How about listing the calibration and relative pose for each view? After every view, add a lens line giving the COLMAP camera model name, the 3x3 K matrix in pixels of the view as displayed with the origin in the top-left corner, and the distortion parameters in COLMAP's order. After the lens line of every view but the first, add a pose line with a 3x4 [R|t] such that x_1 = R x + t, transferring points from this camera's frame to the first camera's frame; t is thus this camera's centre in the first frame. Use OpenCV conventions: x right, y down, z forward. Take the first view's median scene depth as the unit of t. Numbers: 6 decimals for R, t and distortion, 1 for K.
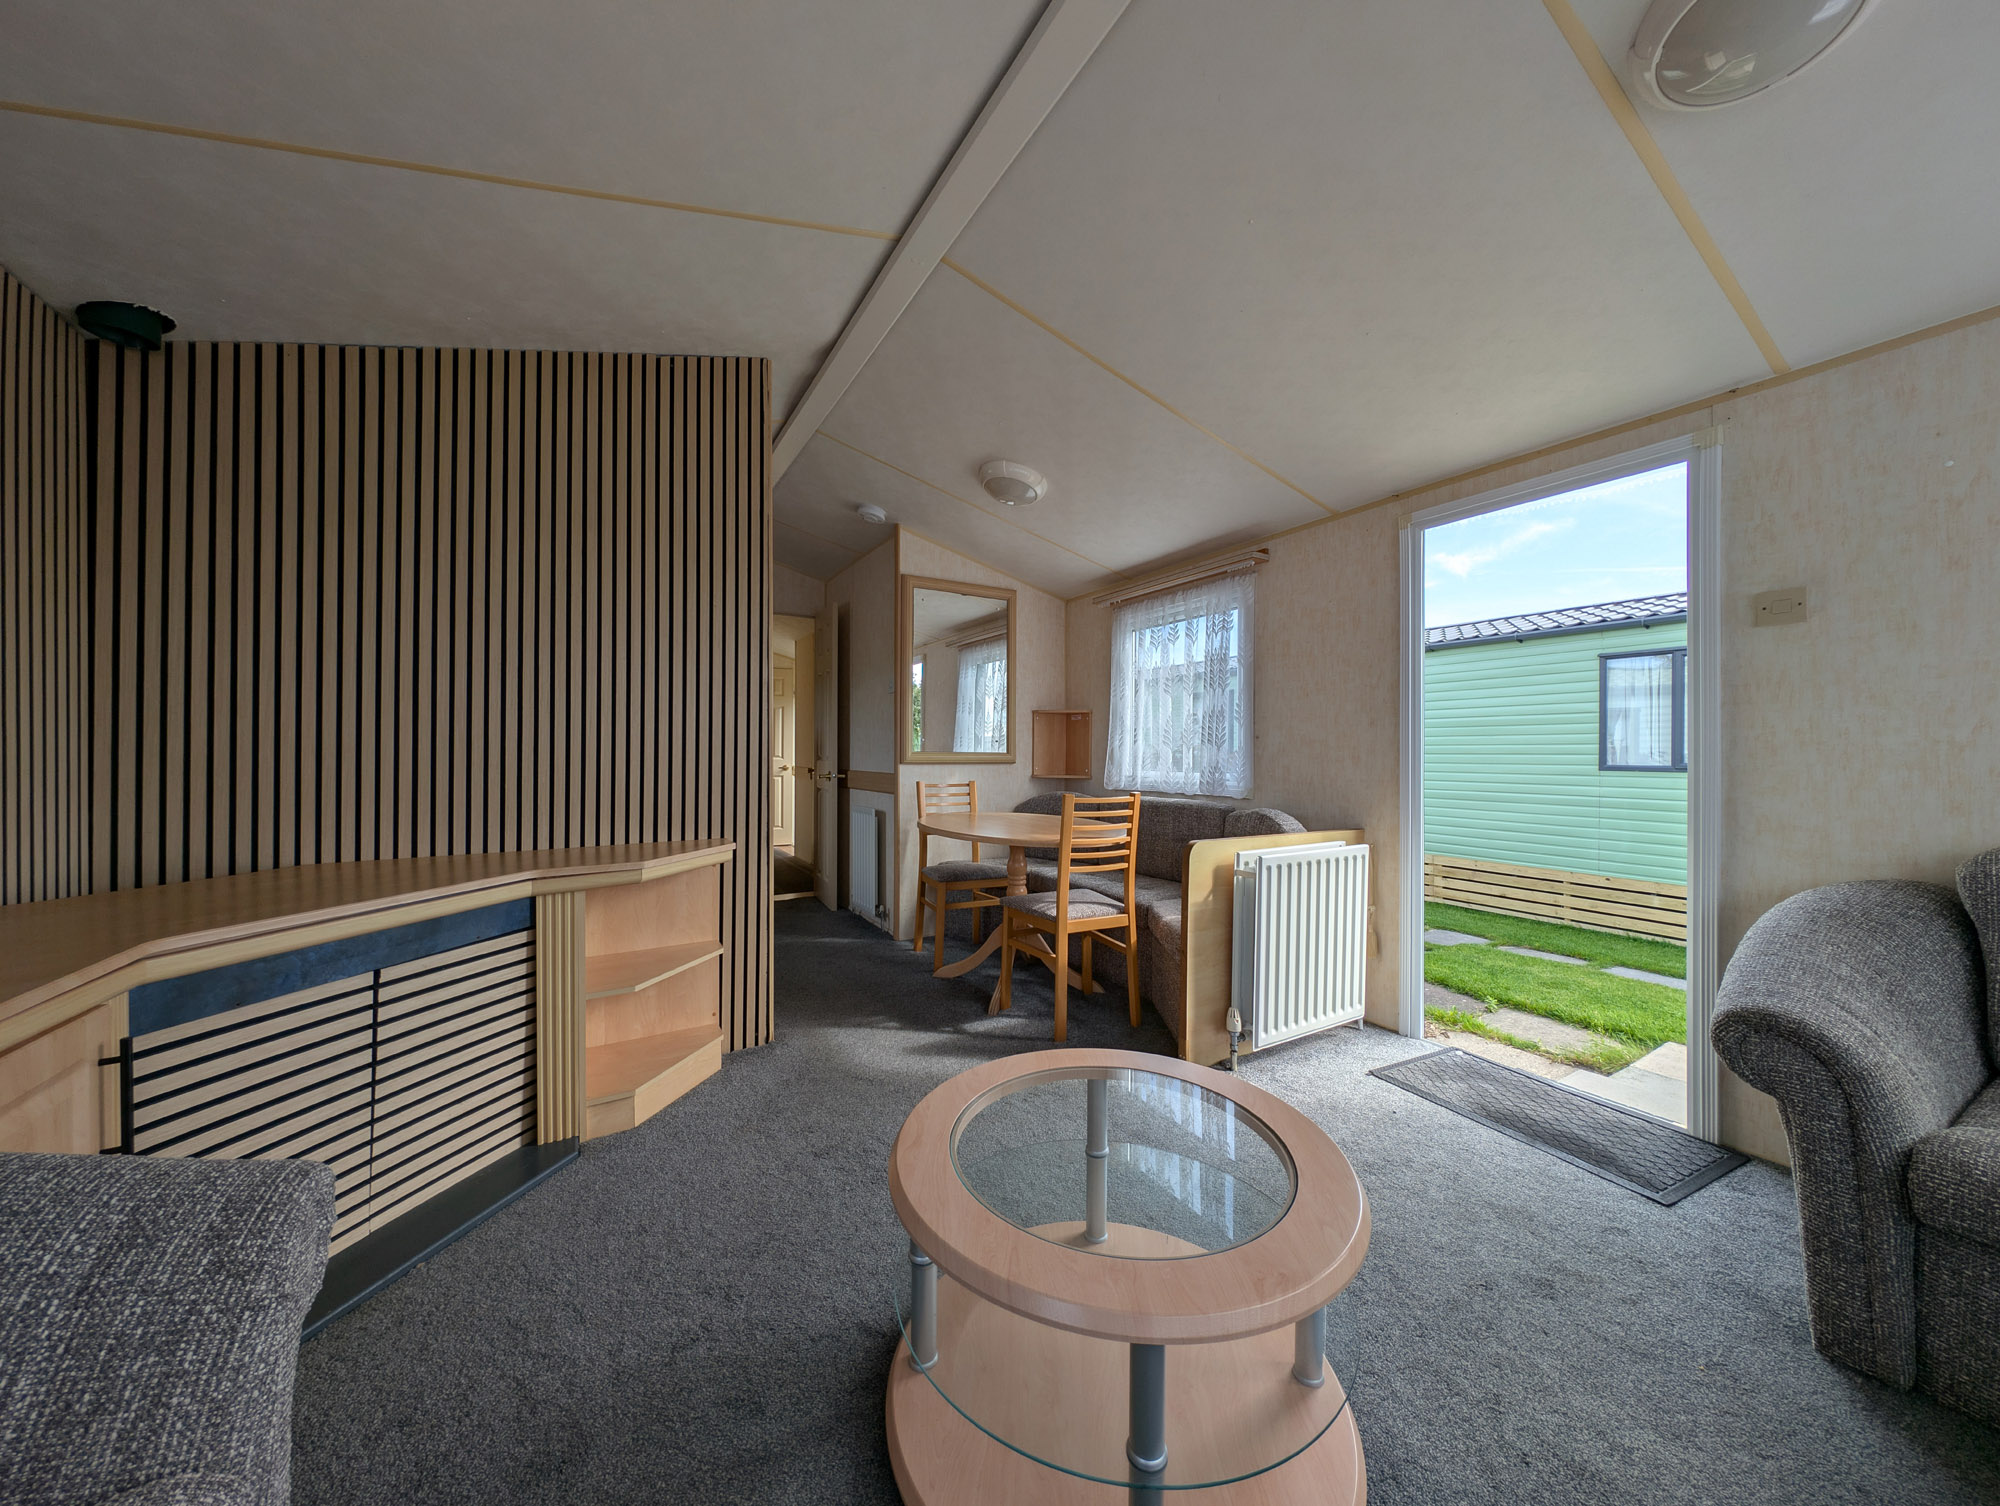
lens RADIAL K [[711.5, 0, 996.6], [0, 711.5, 757.3], [0, 0, 1]] dist [0.008390, -0.003402]
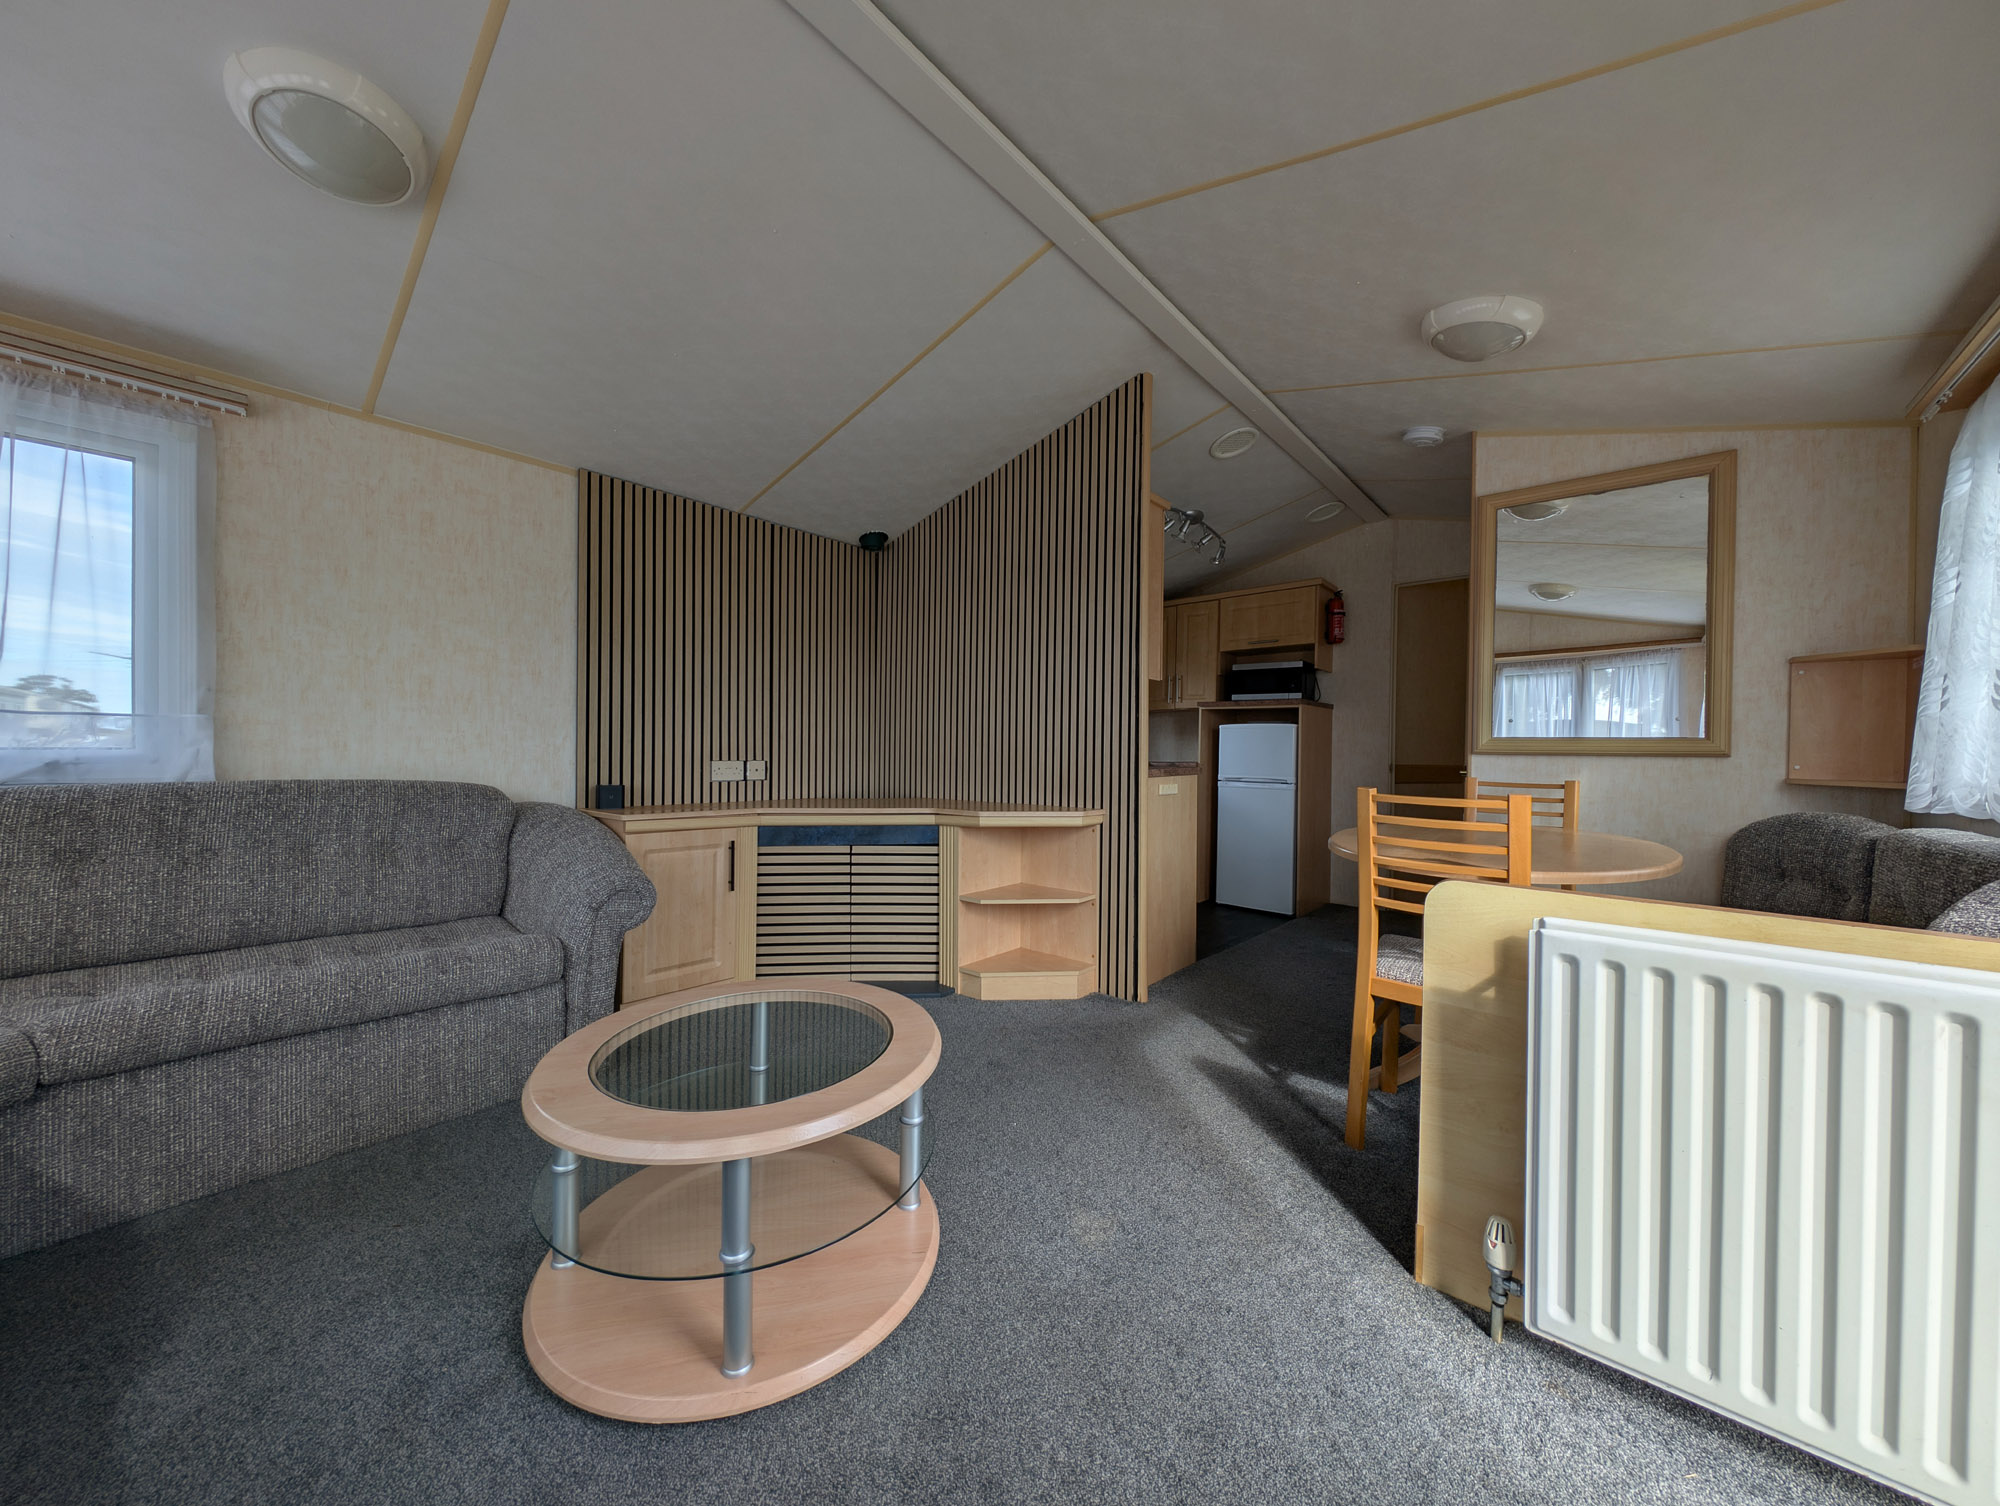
lens RADIAL K [[711.5, 0, 995.2], [0, 711.5, 755.3], [0, 0, 1]] dist [0.008390, -0.003402]
pose [[0.311583, 0.006733, -0.950195, 0.702965], [-0.015409, 0.999879, 0.002033, 0.027902], [0.950094, 0.014008, 0.311649, 0.498473]]
